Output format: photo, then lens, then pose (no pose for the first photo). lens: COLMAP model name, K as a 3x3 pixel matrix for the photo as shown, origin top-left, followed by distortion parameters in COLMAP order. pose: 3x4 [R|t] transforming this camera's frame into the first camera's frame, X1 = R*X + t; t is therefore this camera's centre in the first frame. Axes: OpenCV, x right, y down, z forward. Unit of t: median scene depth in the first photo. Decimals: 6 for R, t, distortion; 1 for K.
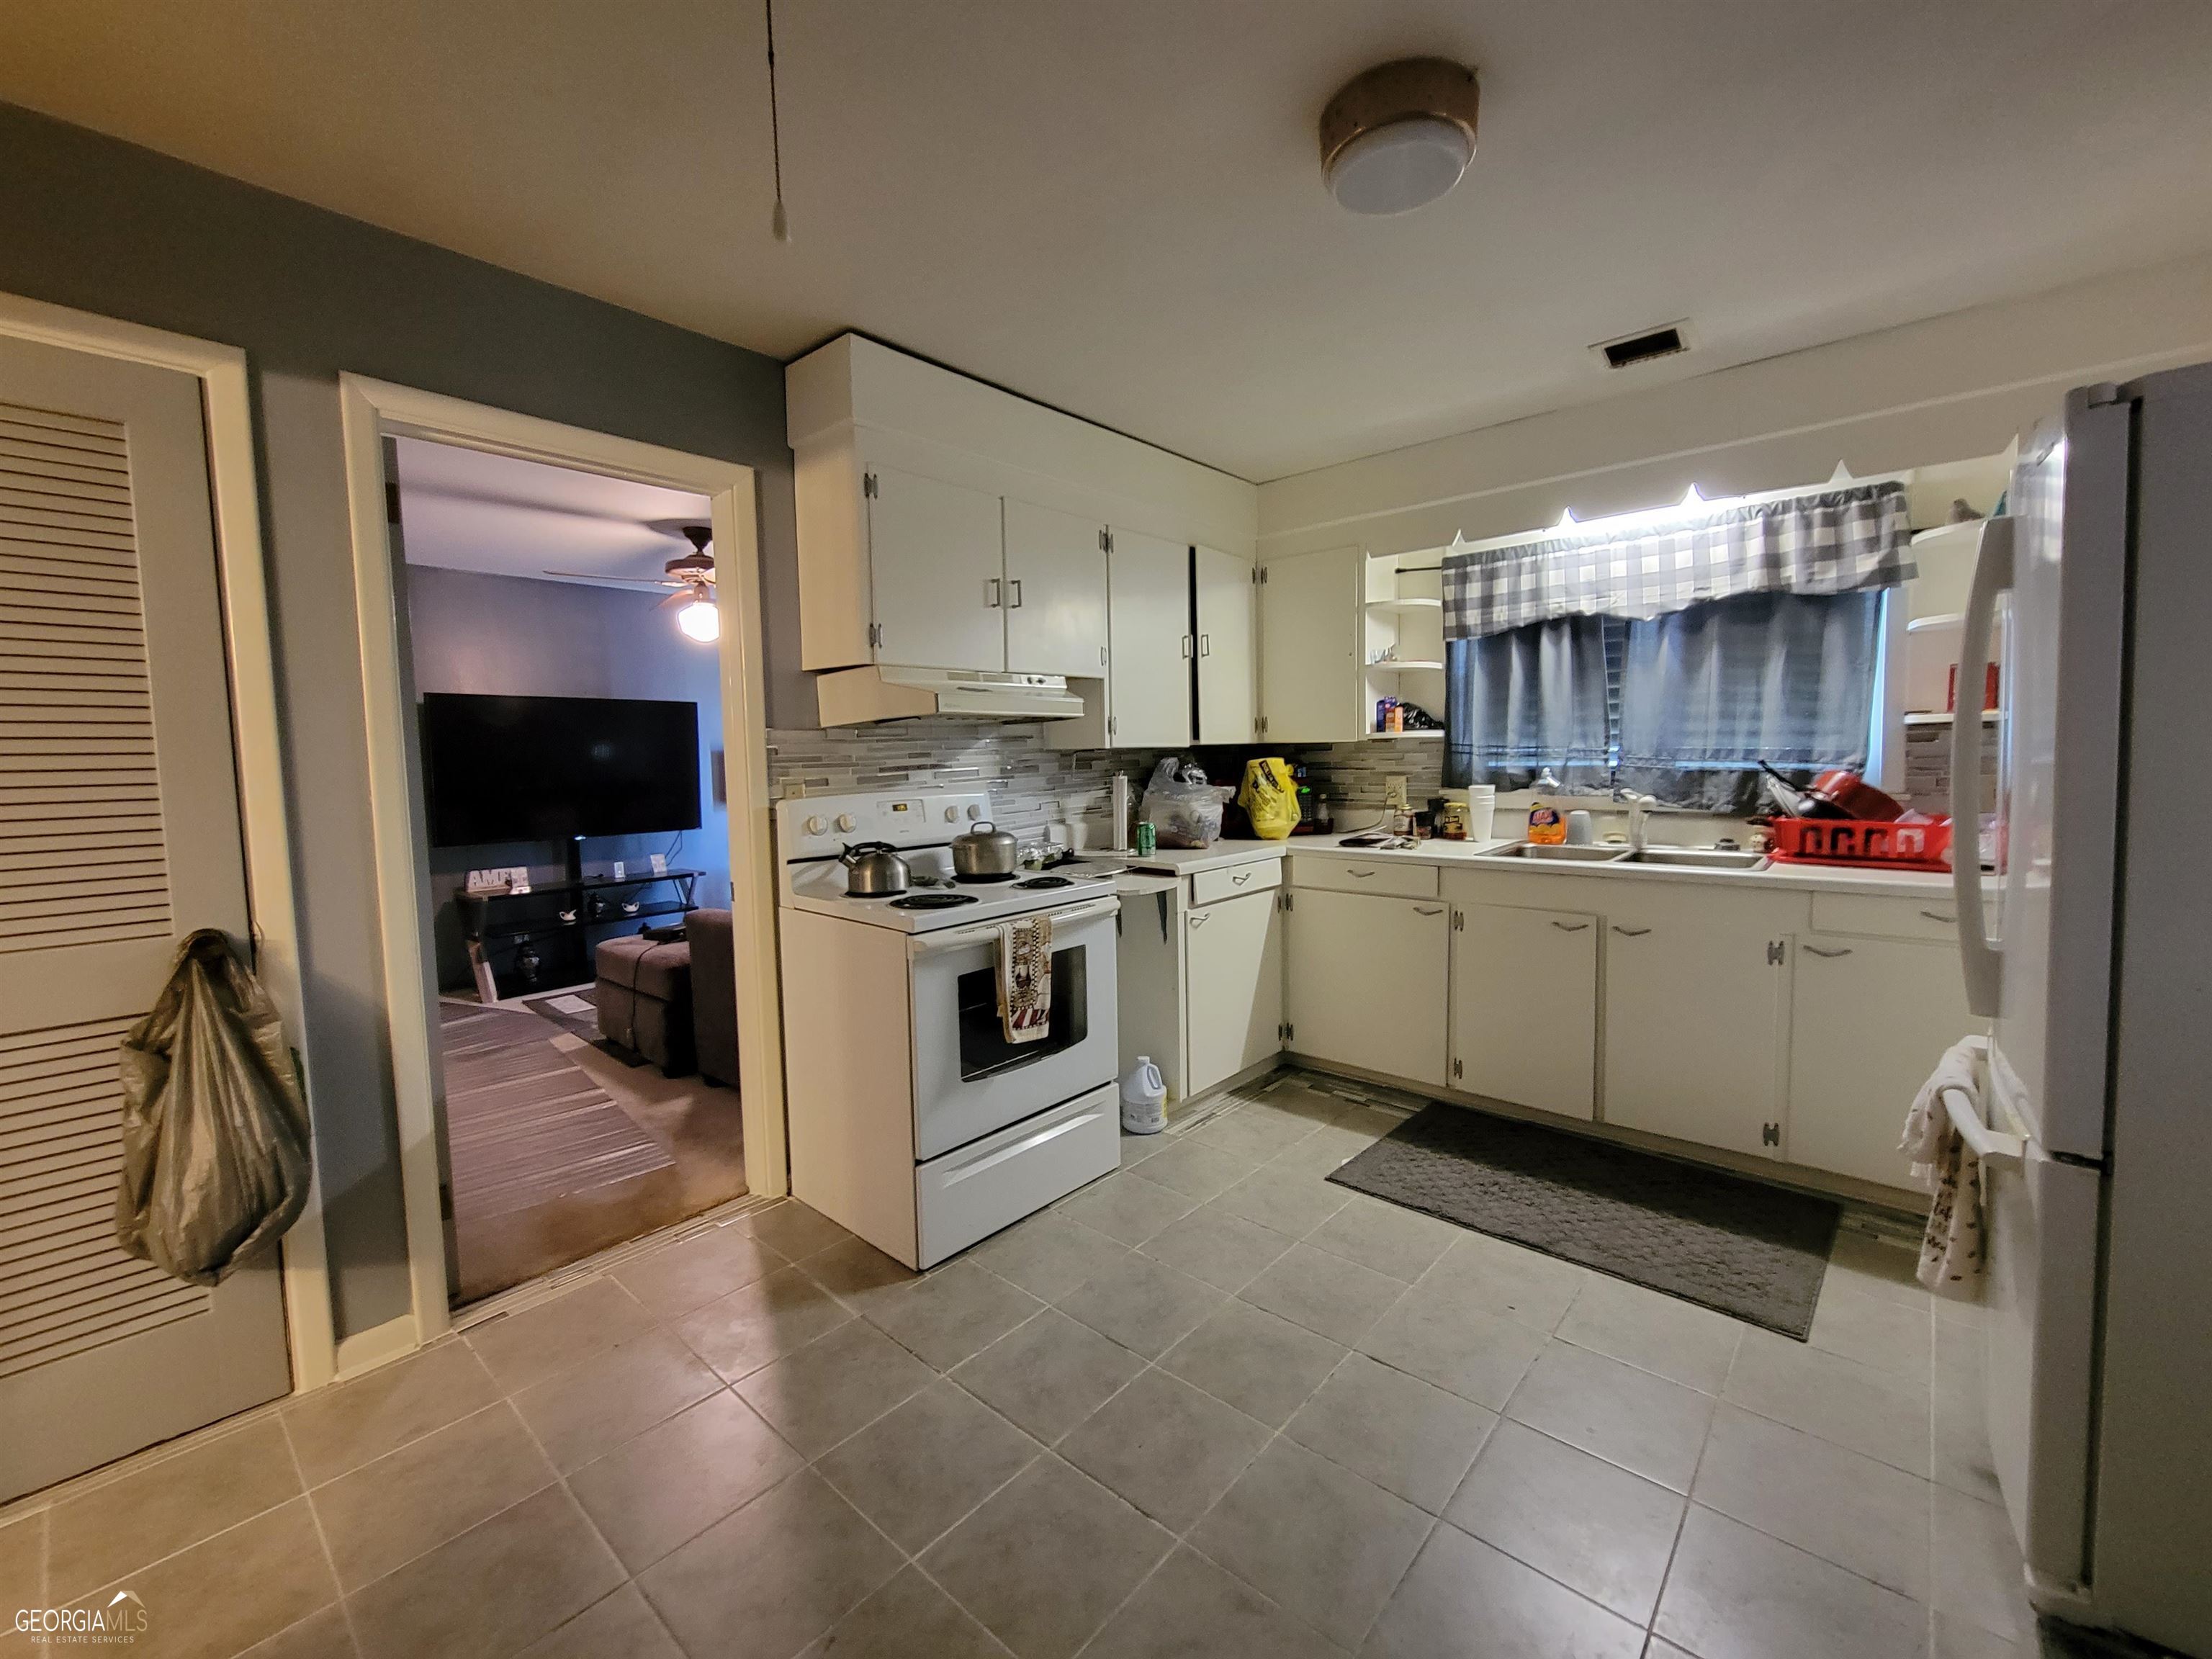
lens RADIAL K [[905.8, 0, 1112.7], [0, 905.8, 818.6], [0, 0, 1]] dist [-0.003258, -0.000764]
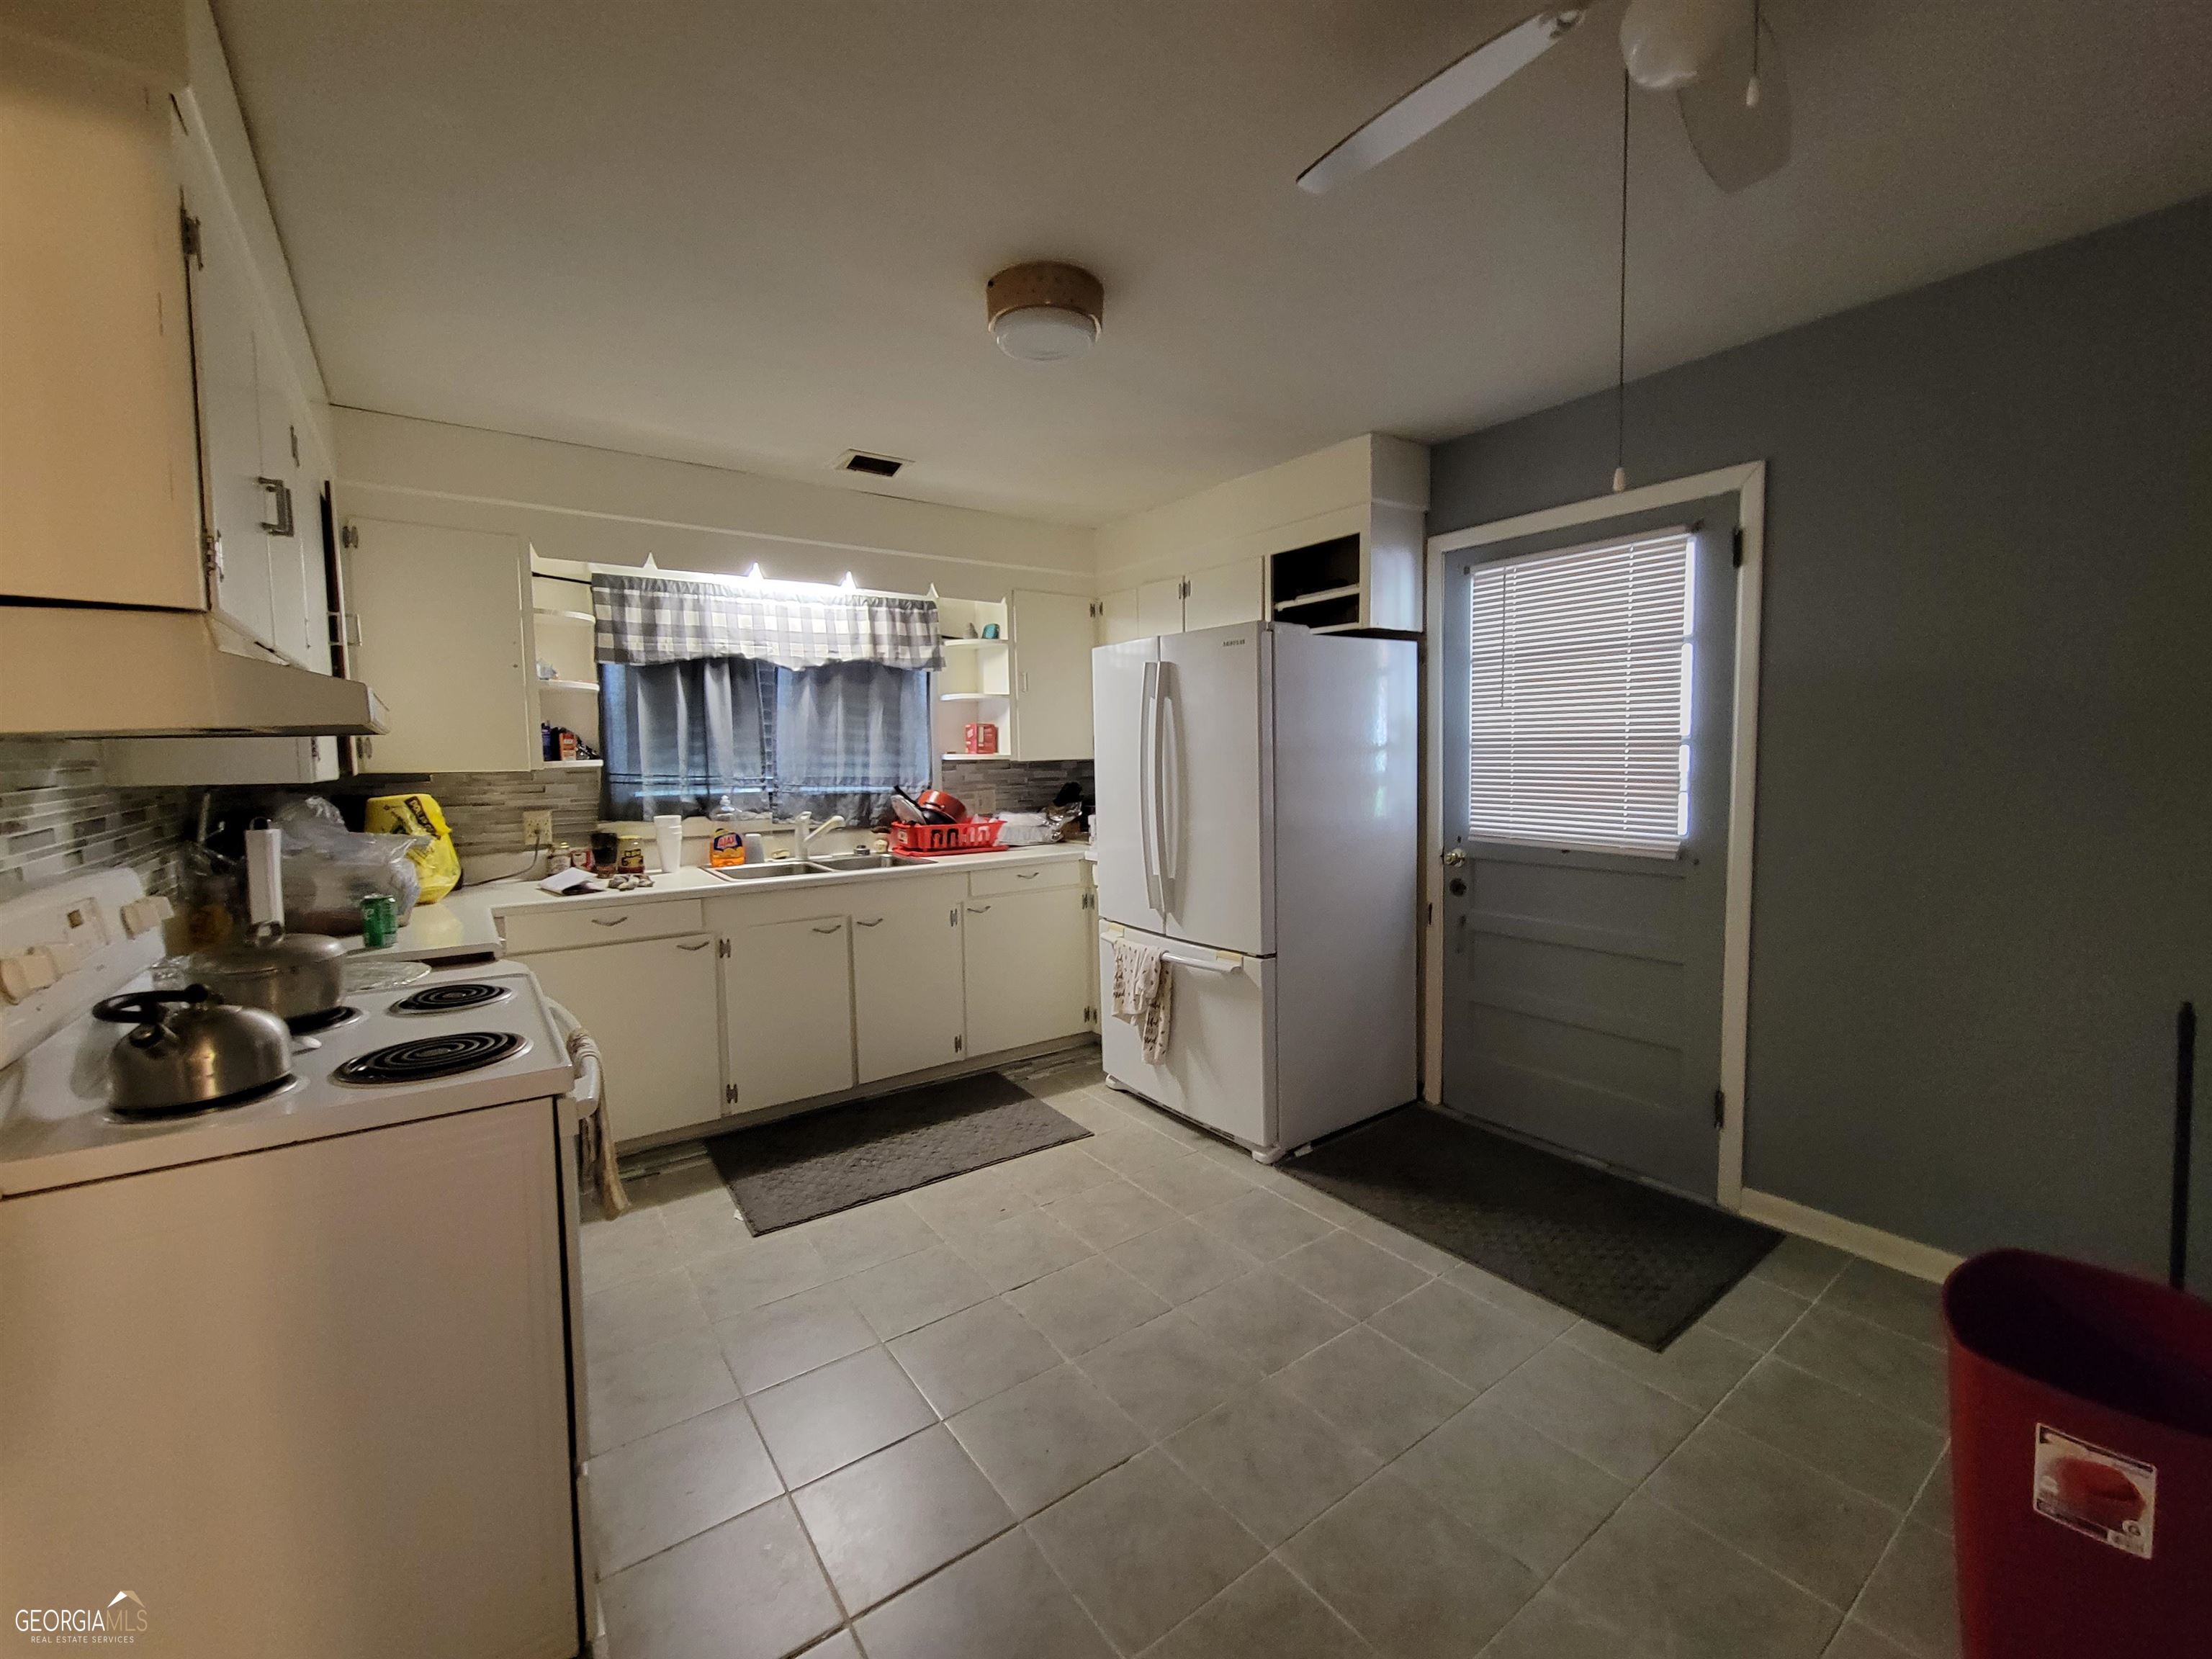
lens RADIAL K [[905.8, 0, 1094.1], [0, 905.8, 817.1], [0, 0, 1]] dist [-0.003258, -0.000764]
pose [[0.218896, -0.050501, 0.974440, -0.471199], [0.079277, 0.996279, 0.033824, -0.032409], [-0.972522, 0.069847, 0.222085, 0.338504]]
